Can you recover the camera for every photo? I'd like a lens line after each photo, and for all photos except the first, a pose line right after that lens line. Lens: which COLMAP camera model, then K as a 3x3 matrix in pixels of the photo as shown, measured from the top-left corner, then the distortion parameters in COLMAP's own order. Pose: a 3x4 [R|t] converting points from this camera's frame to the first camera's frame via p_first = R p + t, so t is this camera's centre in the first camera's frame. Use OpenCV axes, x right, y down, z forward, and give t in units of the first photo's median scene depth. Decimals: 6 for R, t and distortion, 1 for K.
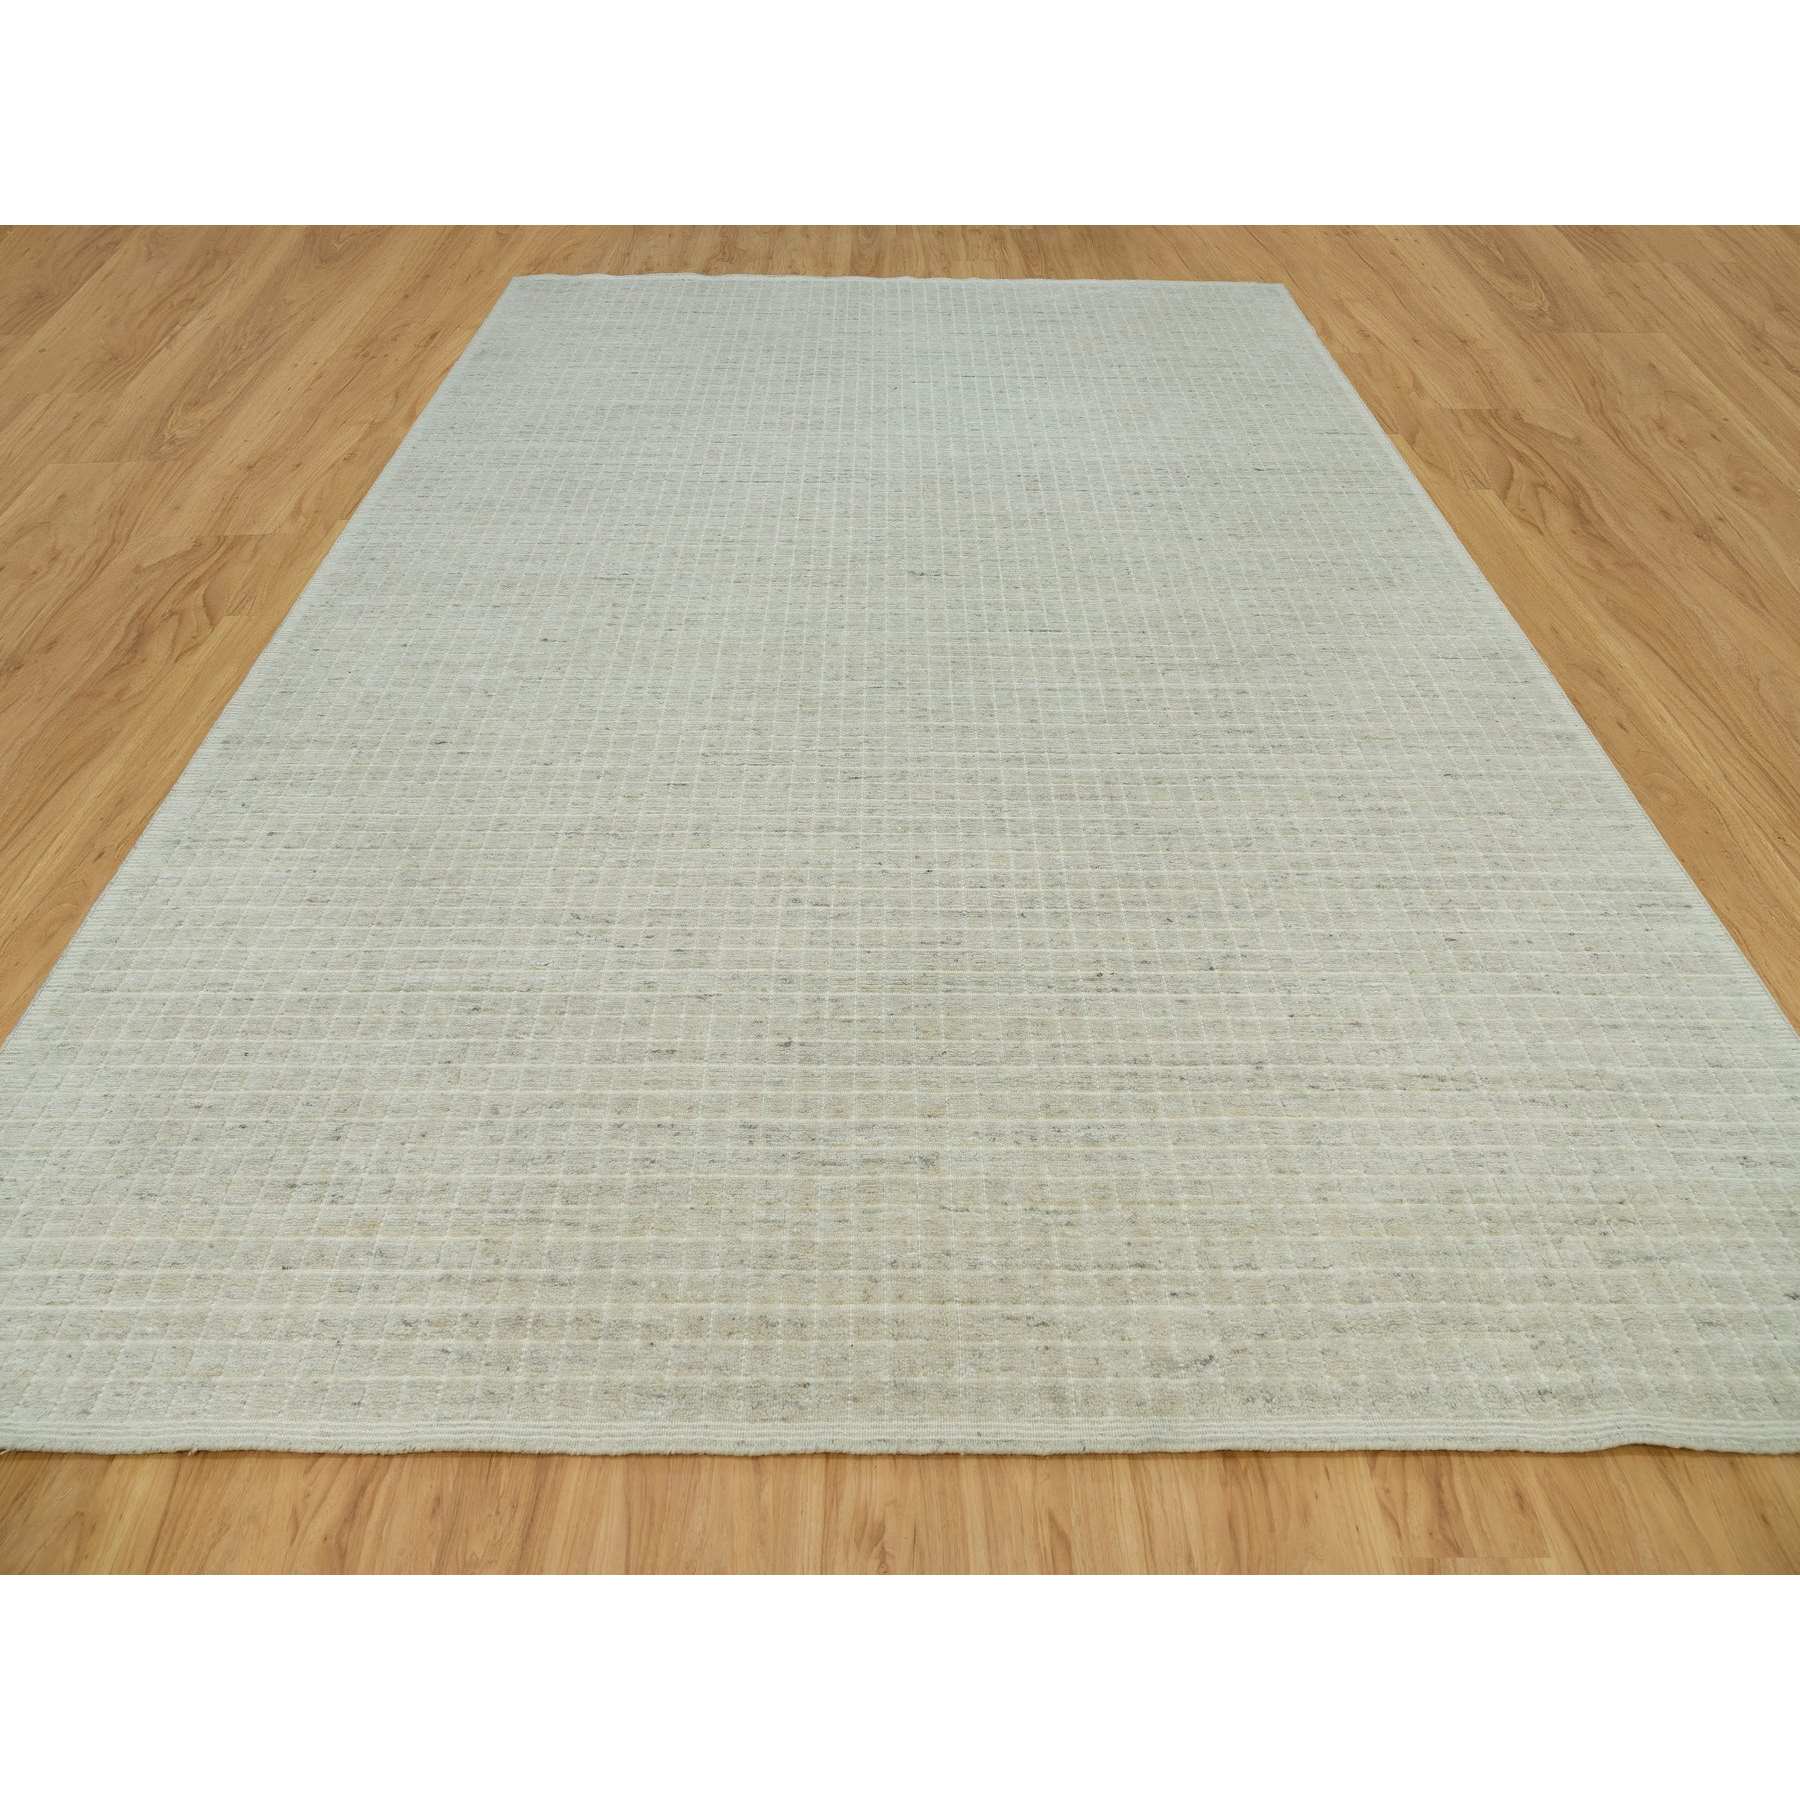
lens RADIAL K [[1054.4, 0, 900.0], [0, 1054.4, 900.0], [0, 0, 1]] dist [-0.001291, -0.001323]
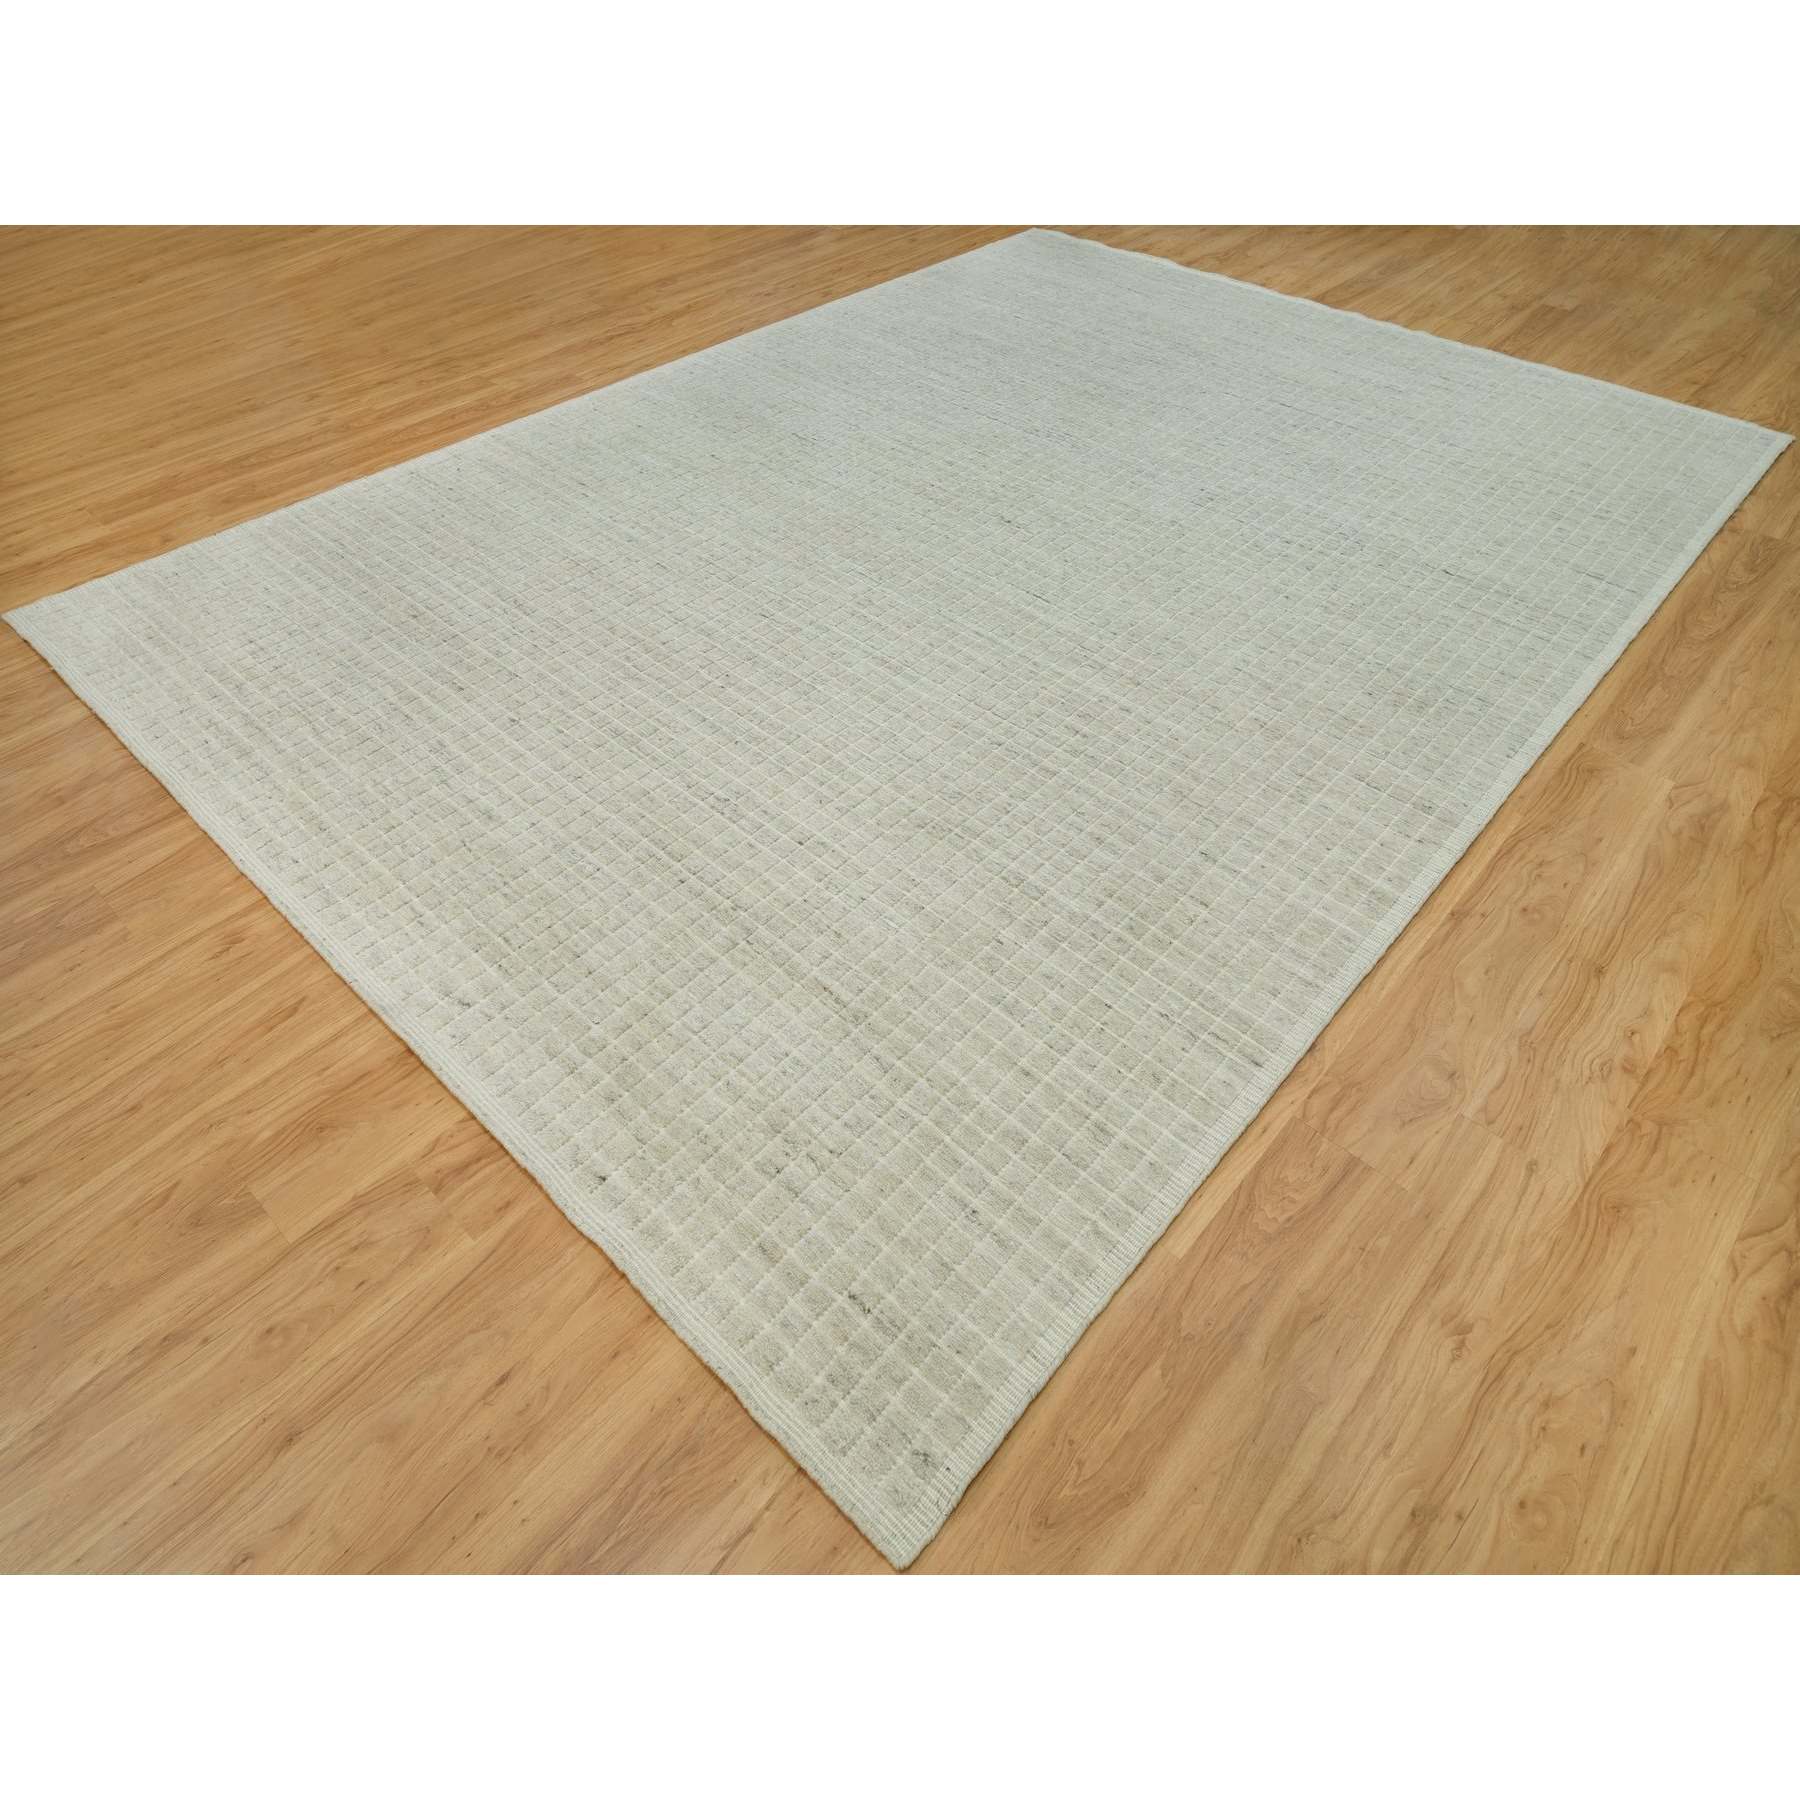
lens RADIAL K [[1054.4, 0, 900.0], [0, 1054.4, 900.0], [0, 0, 1]] dist [-0.001291, -0.001323]
pose [[0.738390, 0.497451, -0.455327, 0.728910], [-0.503098, 0.855957, 0.119287, -0.056198], [0.449080, 0.140994, 0.882297, 0.050826]]
